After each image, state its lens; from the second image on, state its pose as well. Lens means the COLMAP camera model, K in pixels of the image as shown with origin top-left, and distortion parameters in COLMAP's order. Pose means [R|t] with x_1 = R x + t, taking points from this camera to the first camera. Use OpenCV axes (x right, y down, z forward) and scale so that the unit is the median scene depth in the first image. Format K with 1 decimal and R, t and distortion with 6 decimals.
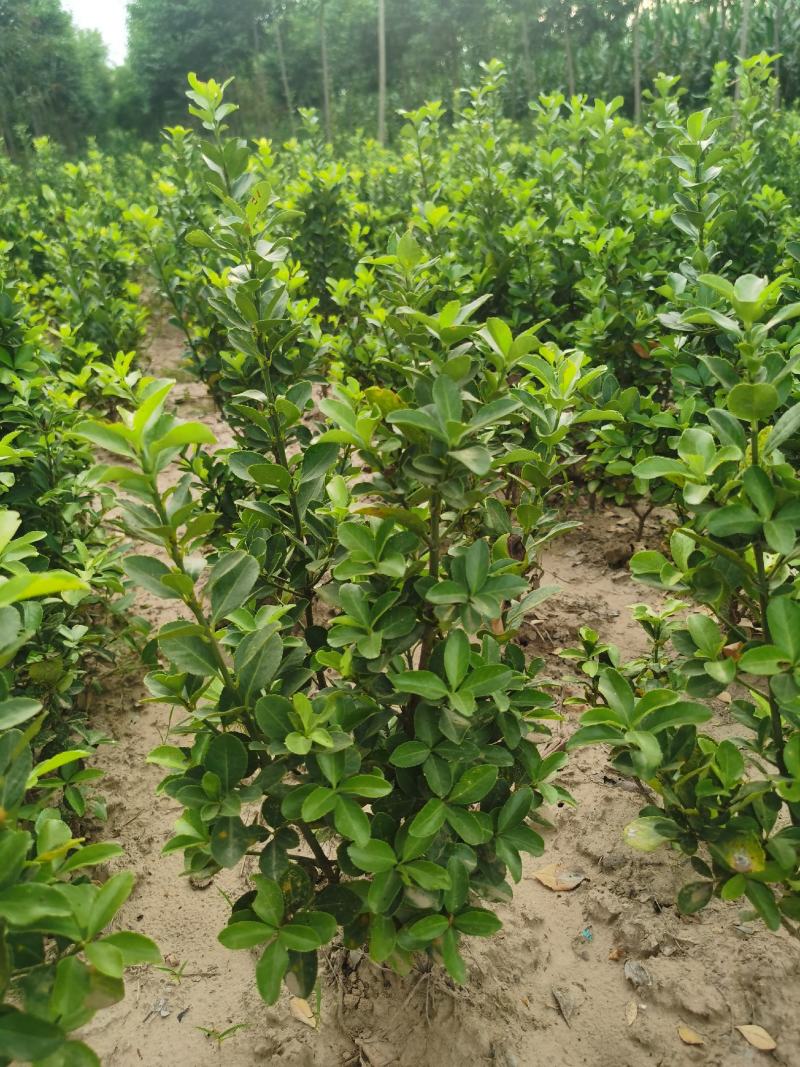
lens RADIAL K [[783.2, 0, 384.8], [0, 783.2, 534.9], [0, 0, 1]] dist [0.003969, -0.052685]
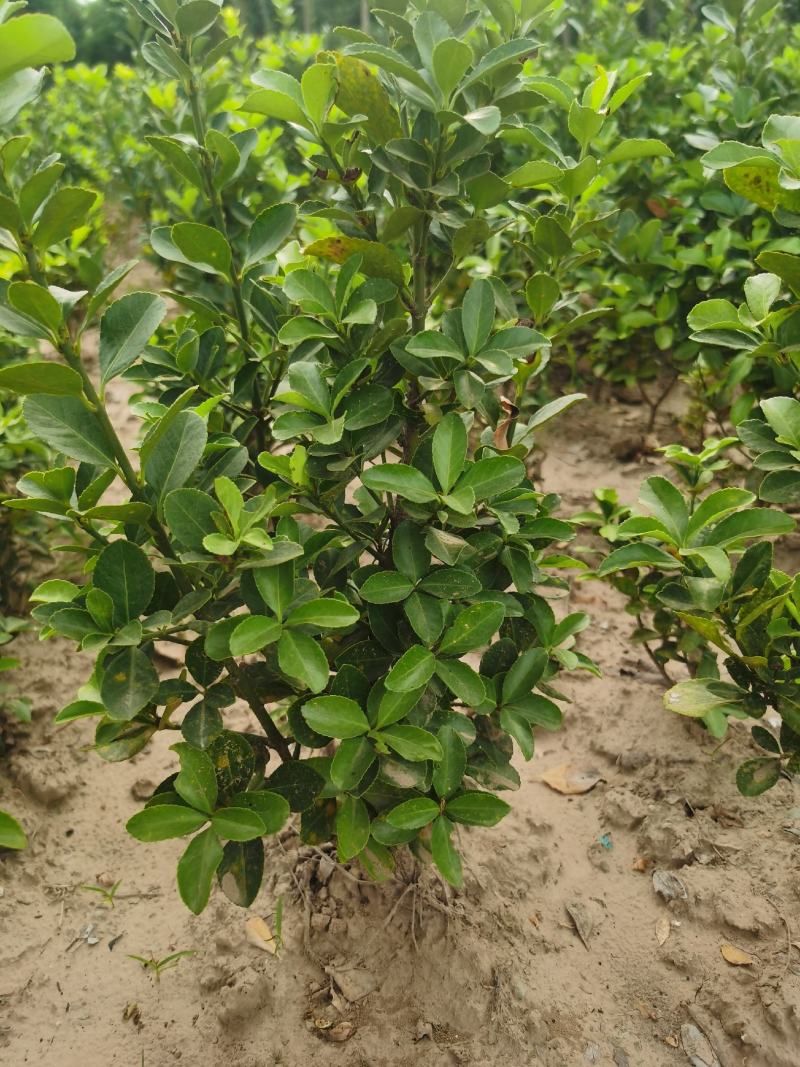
lens RADIAL K [[794.3, 0, 387.2], [0, 794.3, 537.6], [0, 0, 1]] dist [0.047397, -0.130370]
pose [[0.999820, -0.008866, 0.016786, 0.015901], [0.007736, 0.997775, 0.066224, 0.141443], [-0.017336, -0.066082, 0.997664, 0.191405]]
